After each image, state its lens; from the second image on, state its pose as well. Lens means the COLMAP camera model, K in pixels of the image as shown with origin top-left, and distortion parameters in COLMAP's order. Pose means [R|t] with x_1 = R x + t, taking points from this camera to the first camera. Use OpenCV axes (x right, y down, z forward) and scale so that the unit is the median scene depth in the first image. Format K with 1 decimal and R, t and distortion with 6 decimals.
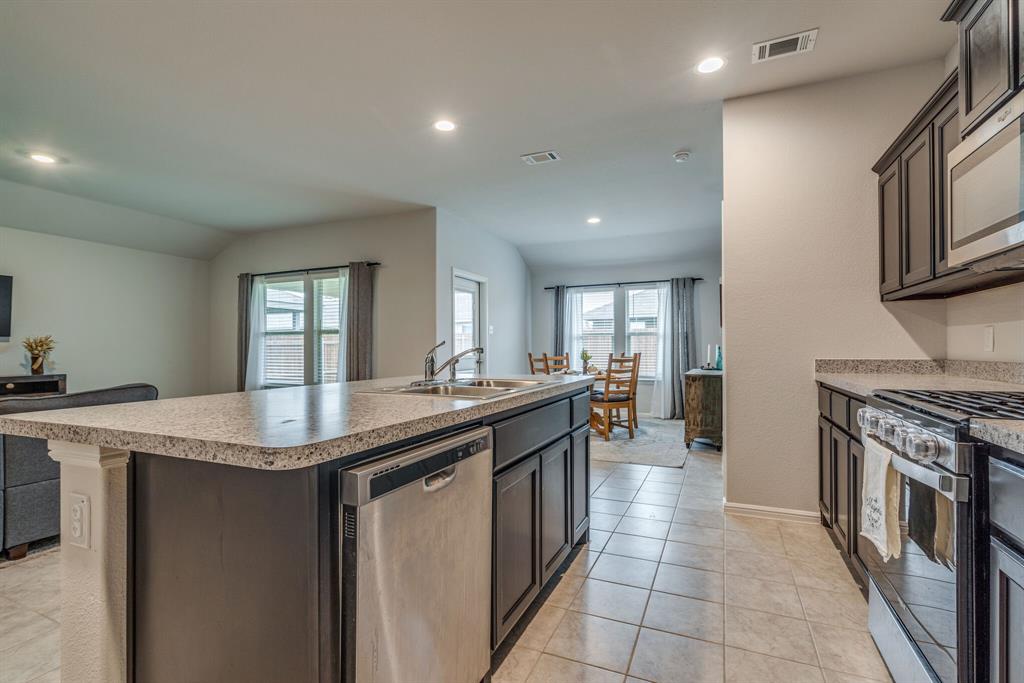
lens RADIAL K [[472.6, 0, 511.4], [0, 472.6, 347.6], [0, 0, 1]] dist [0.003609, 0.000235]
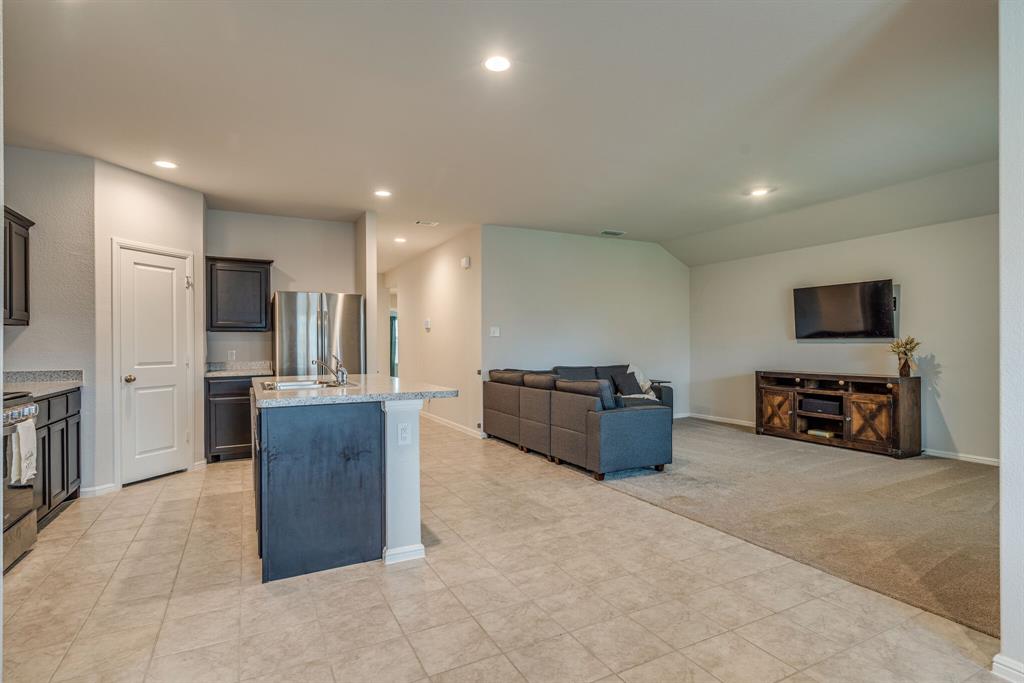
lens RADIAL K [[514.7, 0, 511.4], [0, 514.7, 345.1], [0, 0, 1]] dist [0.008707, -0.001199]
pose [[-0.621764, 0.008711, -0.783156, 0.252419], [0.009846, 0.999946, 0.003305, -0.014697], [0.783143, -0.005656, -0.621816, 0.789116]]
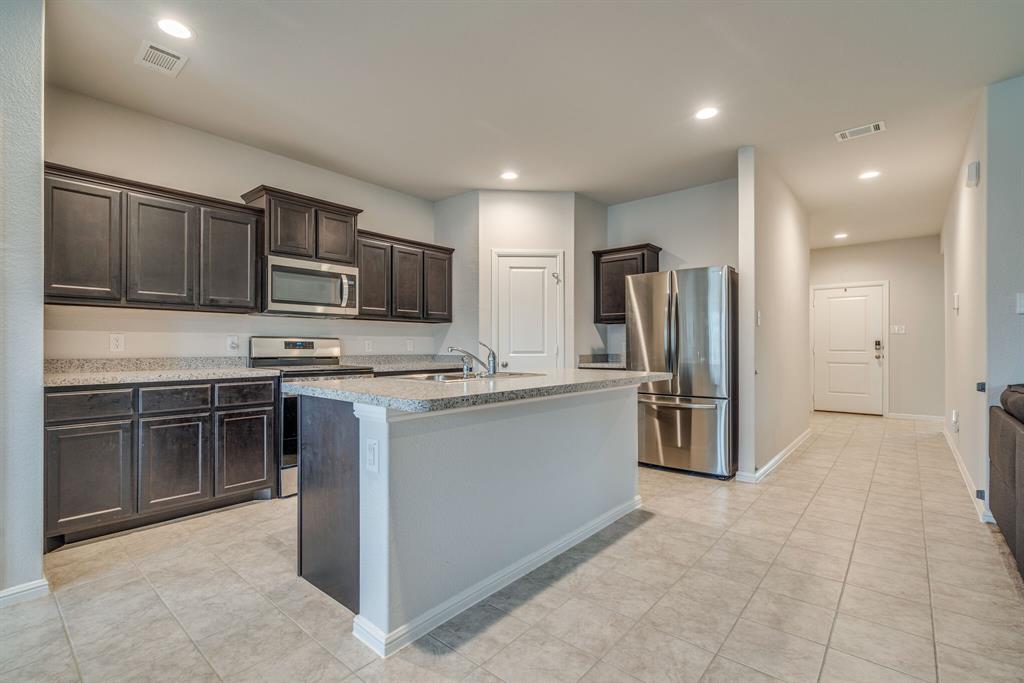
lens RADIAL K [[465.5, 0, 511.6], [0, 465.5, 344.8], [0, 0, 1]] dist [-0.003627, 0.002193]
pose [[-0.958139, 0.005965, 0.286243, -0.176554], [0.004380, 0.999971, -0.006180, 0.000443], [-0.286271, -0.004668, -0.958137, 0.678105]]
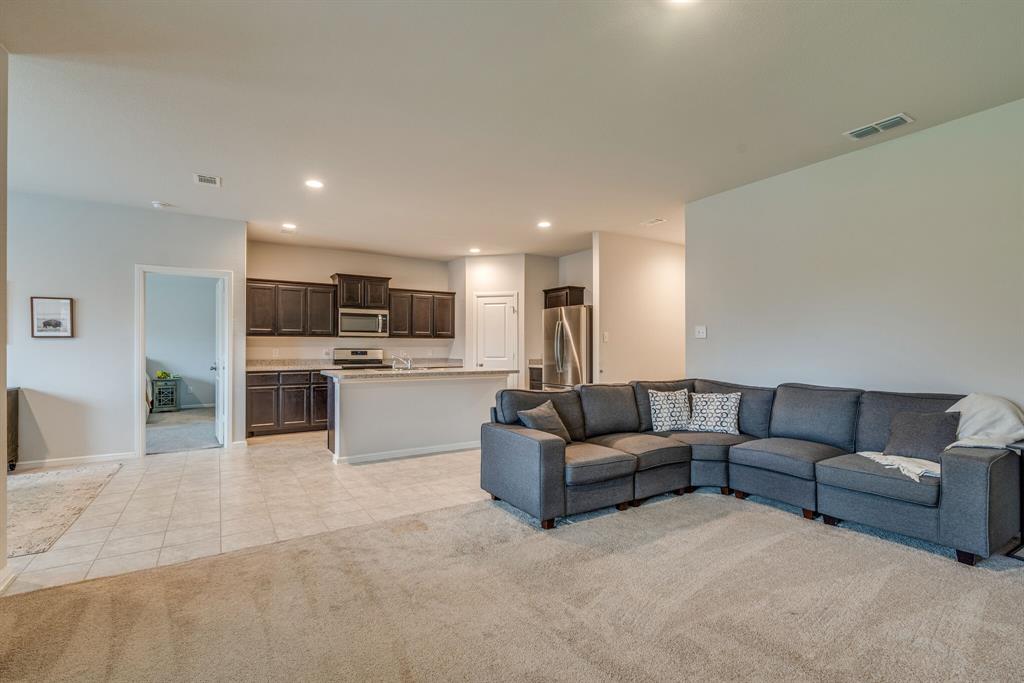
lens RADIAL K [[465.5, 0, 513.3], [0, 465.5, 349.8], [0, 0, 1]] dist [-0.003627, 0.002193]
pose [[-0.834594, 0.002261, 0.550861, -0.657101], [0.002809, 0.999996, 0.000150, -0.010840], [-0.550858, 0.001673, -0.834597, 0.904938]]
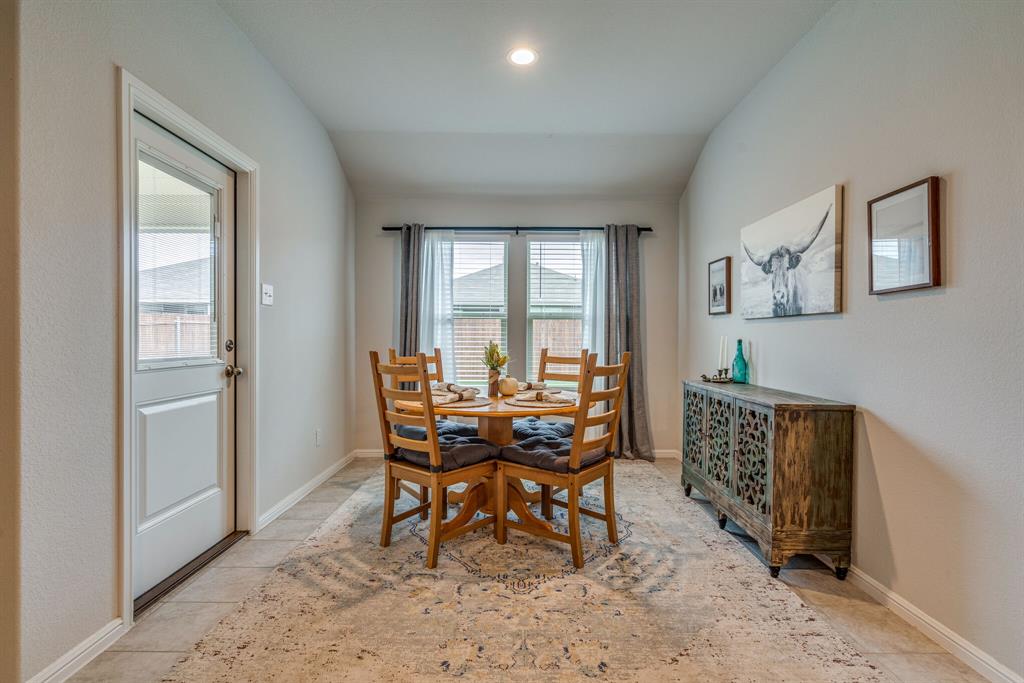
lens RADIAL K [[465.5, 0, 509.4], [0, 465.5, 339.7], [0, 0, 1]] dist [-0.003627, 0.002193]
pose [[0.912148, 0.008547, 0.409772, -0.016550], [-0.010263, 0.999945, 0.001989, -0.000405], [-0.409733, -0.006019, 0.912186, 0.543551]]
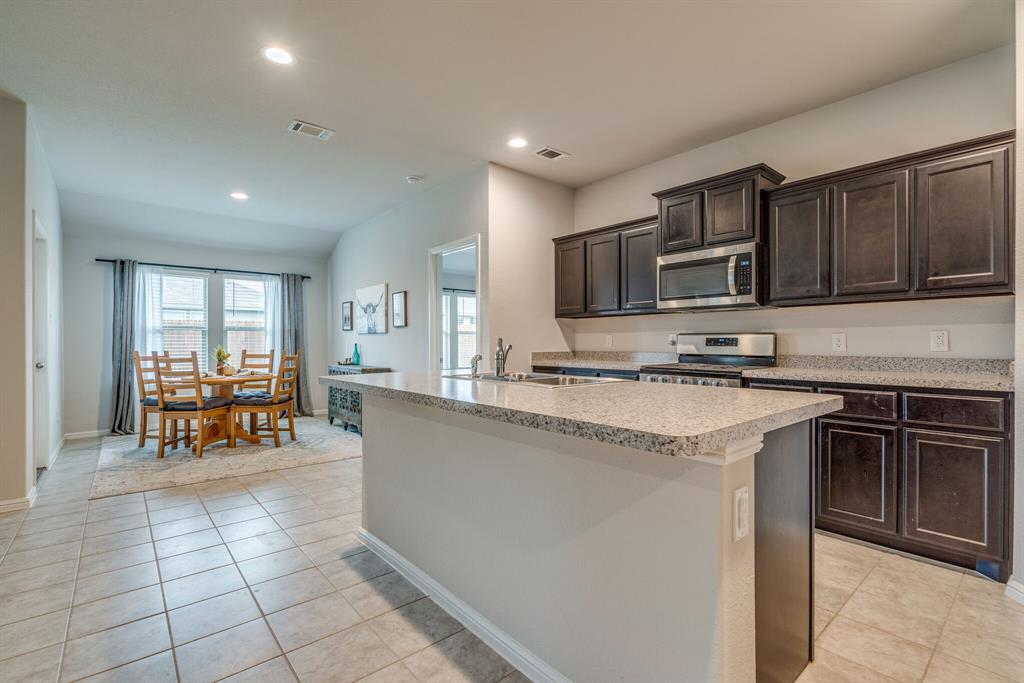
lens RADIAL K [[465.5, 0, 510.2], [0, 465.5, 343.9], [0, 0, 1]] dist [-0.003627, 0.002193]
pose [[0.432726, 0.002145, 0.901523, -0.339567], [-0.001701, 0.999997, -0.001562, -0.000352], [-0.901524, -0.000857, 0.432728, 0.174636]]
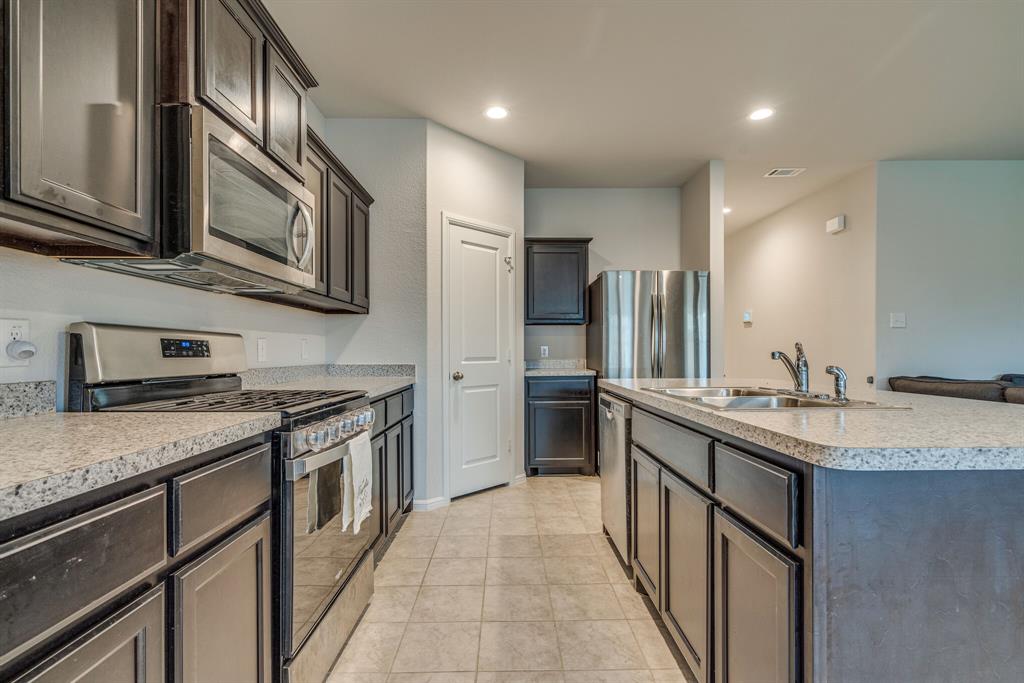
lens RADIAL K [[465.5, 0, 510.3], [0, 465.5, 354.3], [0, 0, 1]] dist [-0.003627, 0.002193]
pose [[-0.907846, 0.009463, -0.419197, 0.200290], [0.007202, 0.999950, 0.006975, -0.001198], [0.419242, 0.003313, -0.907868, 0.485156]]
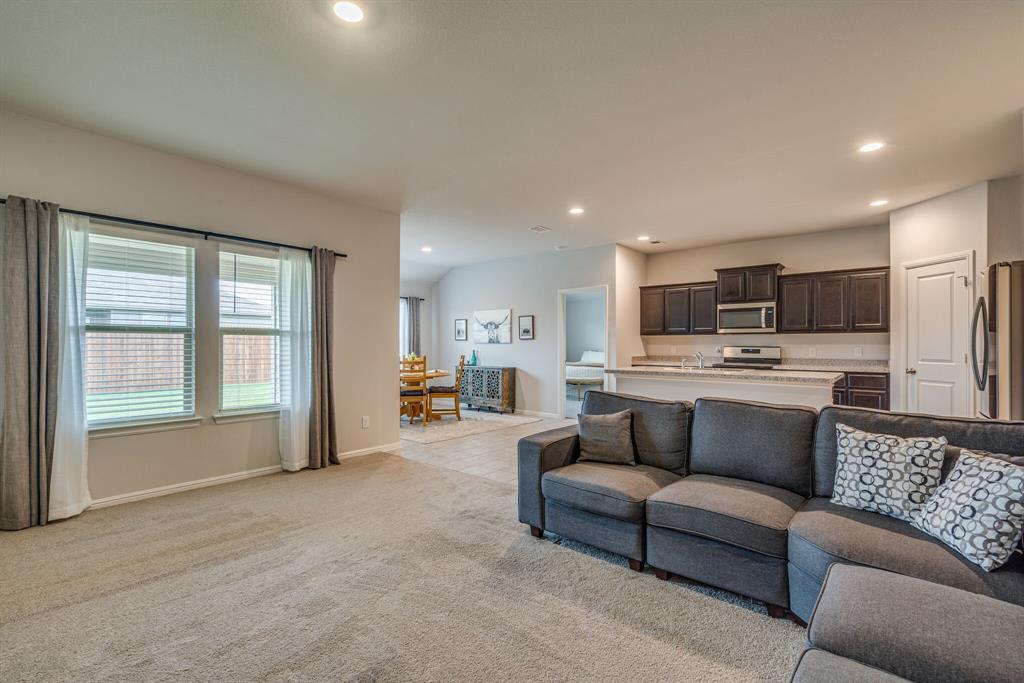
lens RADIAL K [[465.5, 0, 508.5], [0, 465.5, 340.3], [0, 0, 1]] dist [-0.003627, 0.002193]
pose [[0.277801, 0.014045, 0.960536, -0.859263], [-0.003040, 0.999901, -0.013741, -0.011693], [-0.960634, 0.000898, 0.277816, 0.411219]]
